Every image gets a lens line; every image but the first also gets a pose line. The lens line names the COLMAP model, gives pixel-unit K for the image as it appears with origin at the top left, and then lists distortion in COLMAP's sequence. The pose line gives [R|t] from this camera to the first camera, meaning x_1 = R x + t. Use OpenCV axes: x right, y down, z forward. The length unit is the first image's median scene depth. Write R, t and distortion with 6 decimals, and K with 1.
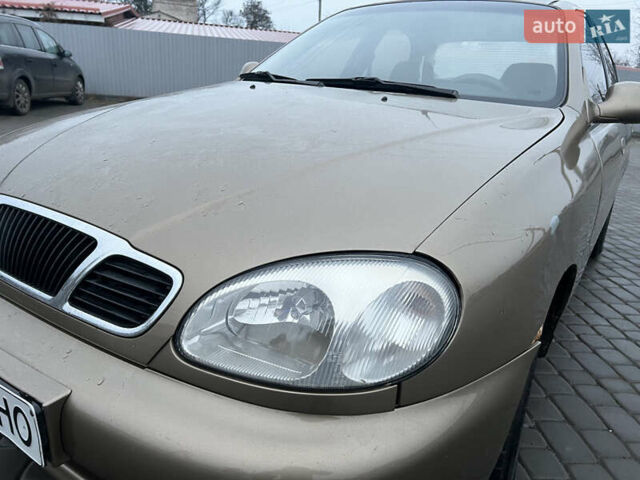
lens RADIAL K [[487.5, 0, 321.8], [0, 487.5, 239.0], [0, 0, 1]] dist [0.033272, -0.008994]
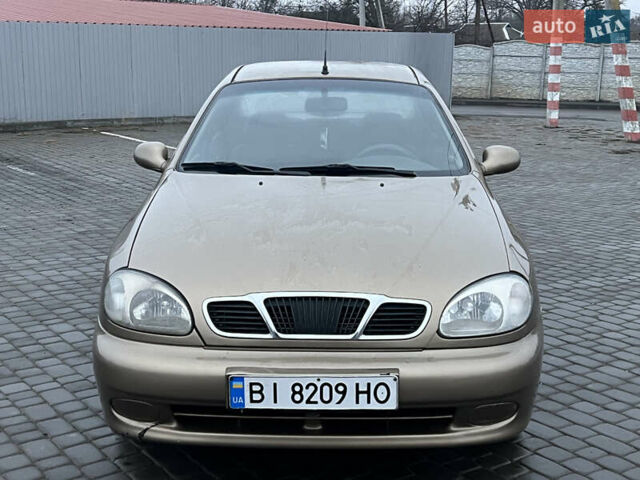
lens RADIAL K [[902.6, 0, 319.2], [0, 902.6, 235.8], [0, 0, 1]] dist [0.097216, 0.000000]
pose [[0.839178, -0.165853, 0.517950, -2.378907], [0.212433, 0.976670, -0.031444, -0.166033], [-0.500651, 0.136417, 0.854833, -1.913522]]
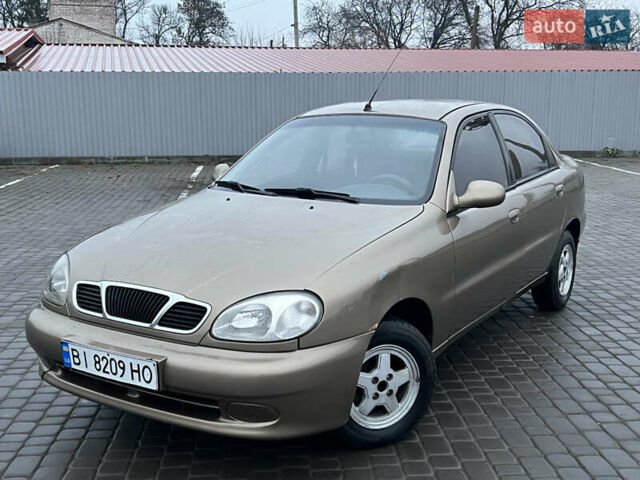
lens RADIAL K [[785.7, 0, 322.5], [0, 785.7, 240.5], [0, 0, 1]] dist [0.064288, 0.000000]
pose [[0.997786, -0.066276, 0.005456, 0.240429], [0.066428, 0.989527, -0.128151, 0.258445], [0.003095, 0.128230, 0.991740, -2.609703]]
